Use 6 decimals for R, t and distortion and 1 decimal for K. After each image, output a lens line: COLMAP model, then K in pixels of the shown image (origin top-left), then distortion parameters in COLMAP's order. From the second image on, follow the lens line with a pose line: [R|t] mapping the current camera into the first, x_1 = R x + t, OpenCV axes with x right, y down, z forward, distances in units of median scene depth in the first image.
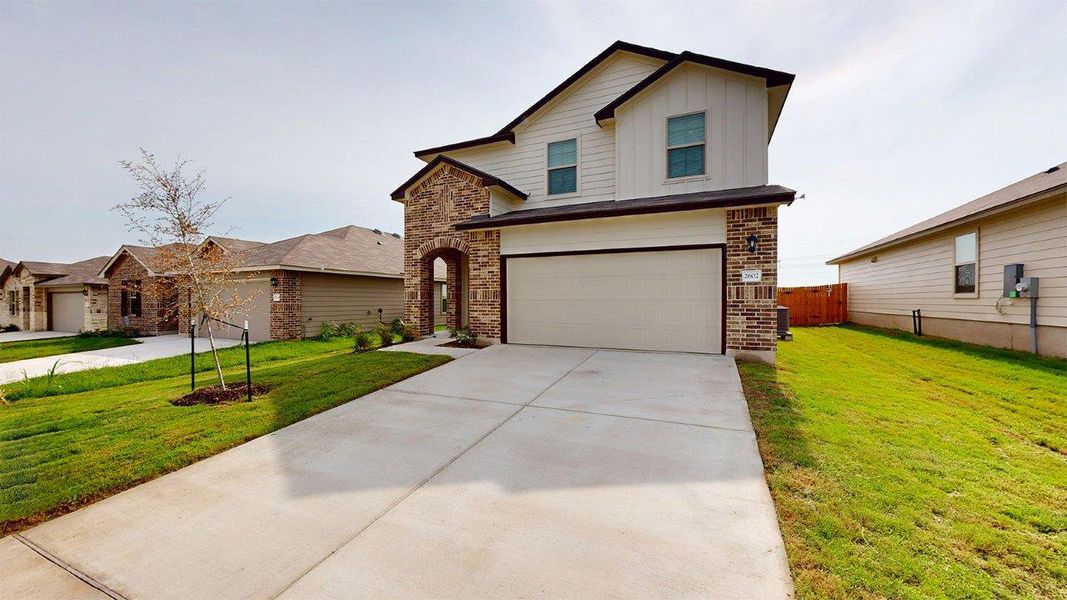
lens RADIAL K [[392.4, 0, 533.5], [0, 392.4, 300.0], [0, 0, 1]] dist [0.000467, 0.000027]
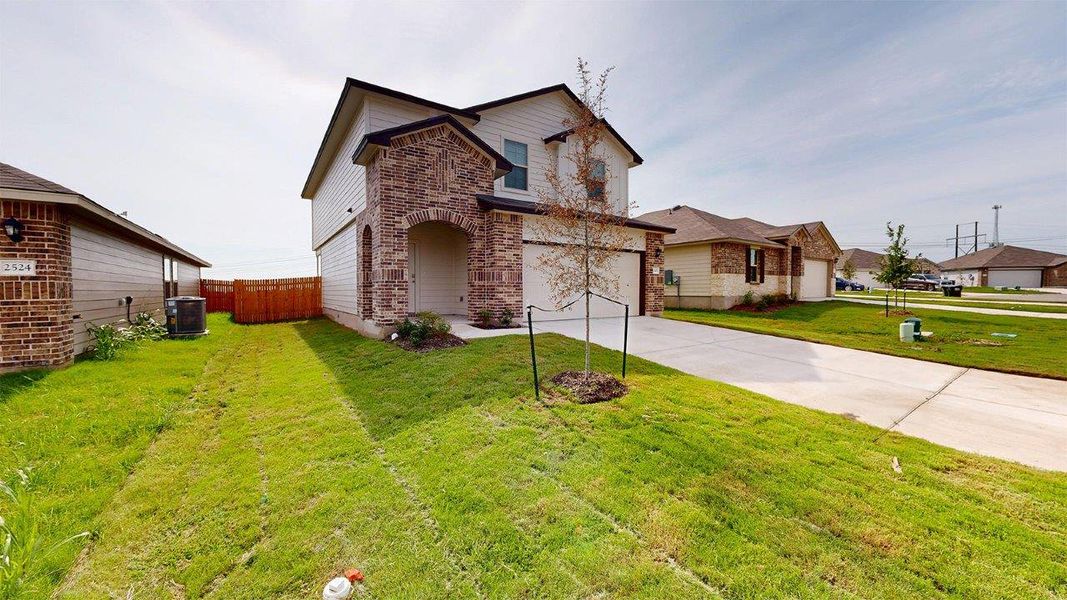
lens RADIAL K [[392.4, 0, 533.5], [0, 392.4, 300.0], [0, 0, 1]] dist [0.000467, 0.000027]
pose [[0.511441, -0.021424, 0.859052, -0.968153], [-0.002048, 0.999656, 0.026150, 0.020935], [-0.859316, -0.015133, 0.511221, 0.414657]]
